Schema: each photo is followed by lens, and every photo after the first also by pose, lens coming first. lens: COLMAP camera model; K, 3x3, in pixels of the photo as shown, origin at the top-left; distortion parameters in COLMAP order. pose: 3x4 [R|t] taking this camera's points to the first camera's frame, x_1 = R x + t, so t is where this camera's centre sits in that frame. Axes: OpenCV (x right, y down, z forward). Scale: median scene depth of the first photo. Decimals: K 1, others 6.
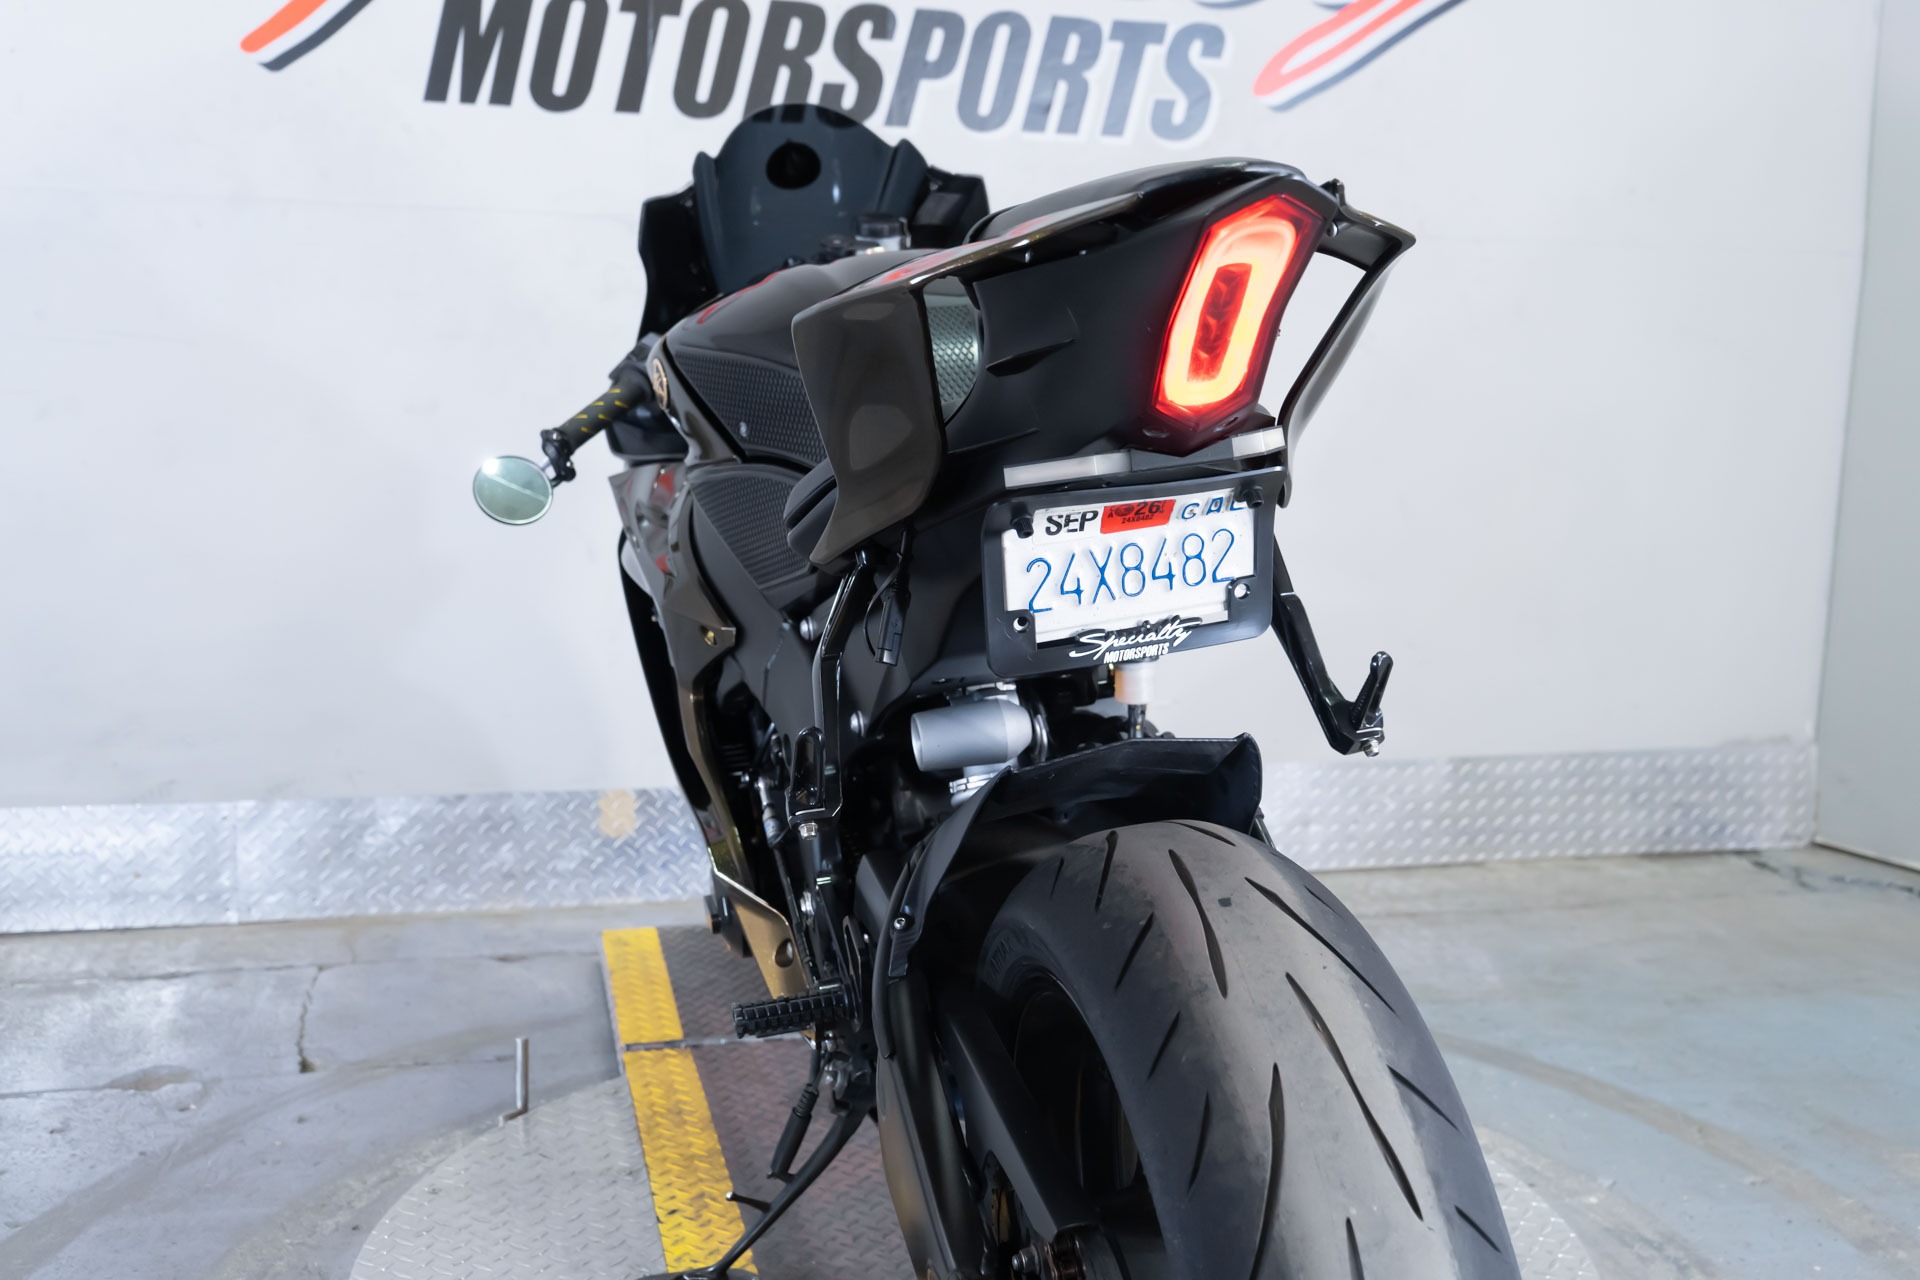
lens RADIAL K [[1975.2, 0, 967.3], [0, 1975.2, 631.0], [0, 0, 1]] dist [0.003398, 0.000000]
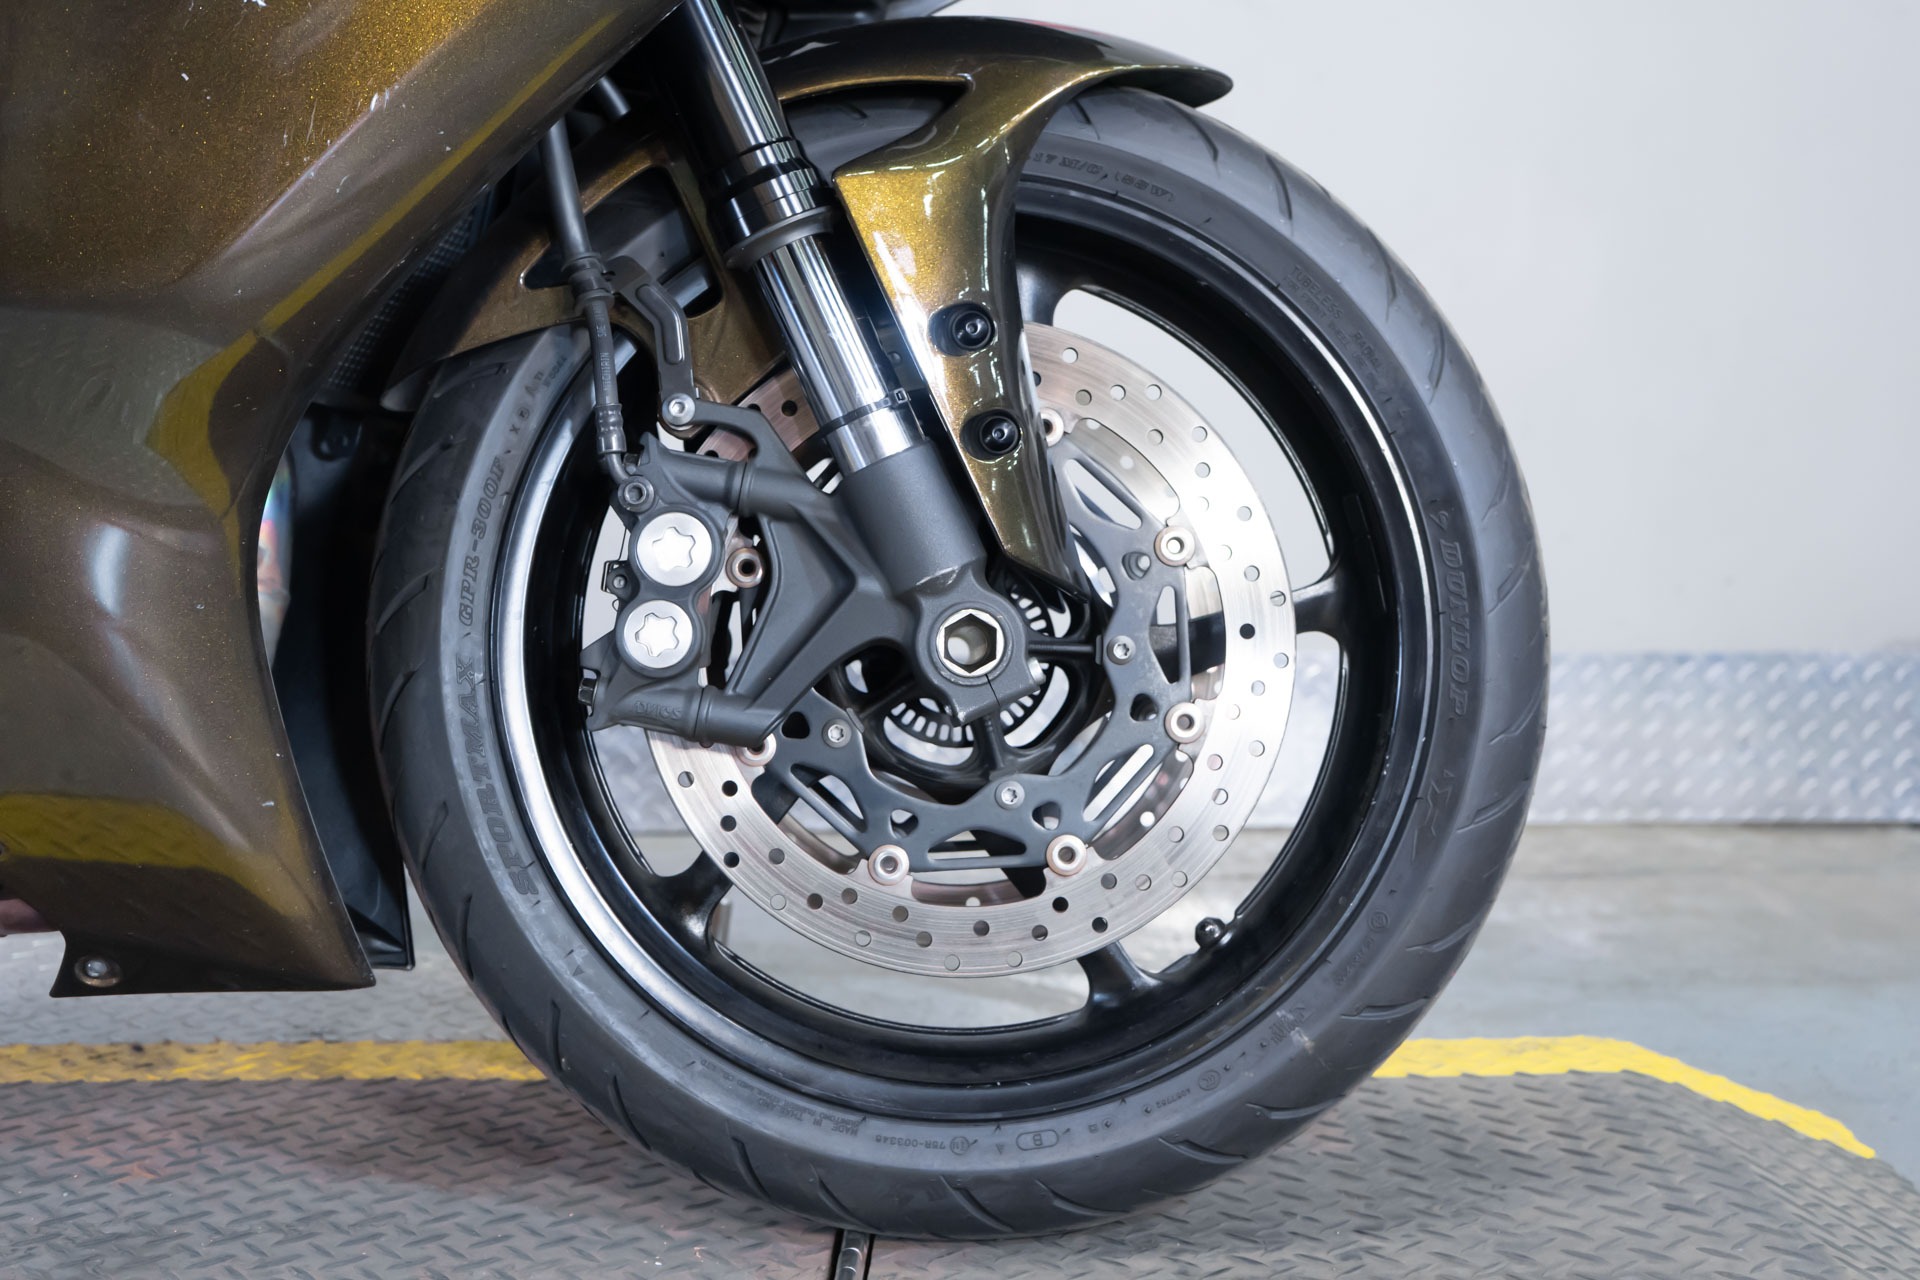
lens RADIAL K [[2398.0, 0, 971.9], [0, 2398.0, 633.0], [0, 0, 1]] dist [0.034126, 0.000000]
pose [[0.987060, 0.005464, -0.160255, 0.254097], [-0.013878, 0.998580, -0.051435, 0.109235], [0.159747, 0.052994, 0.985735, 0.248850]]
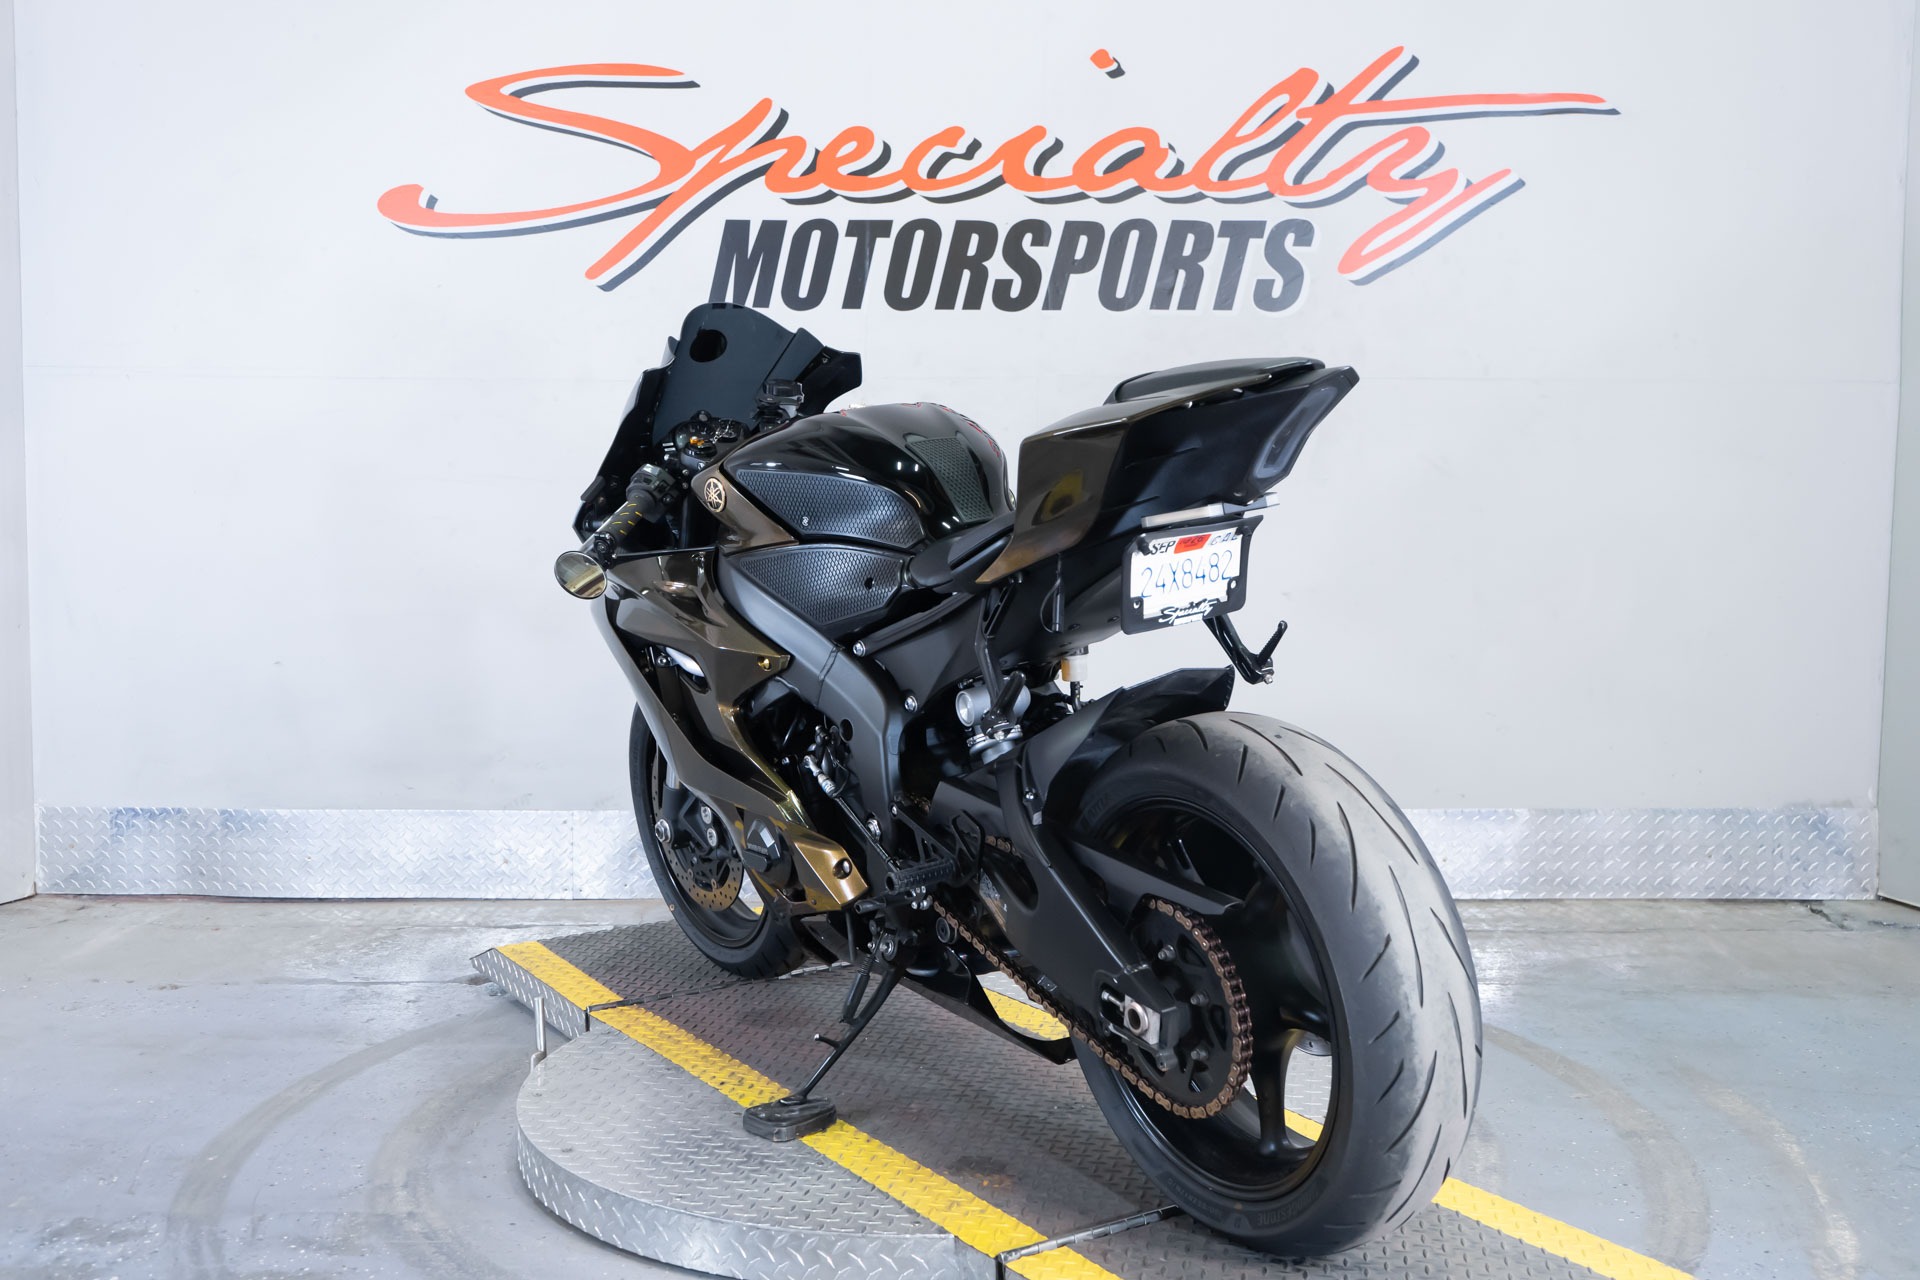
lens RADIAL K [[1897.6, 0, 957.0], [0, 1897.6, 642.0], [0, 0, 1]] dist [-0.005633, 0.000000]
pose [[0.969641, 0.002182, -0.244522, 0.209978], [-0.017934, 0.997902, -0.062209, 0.044879], [0.243873, 0.064706, 0.967646, -0.222447]]
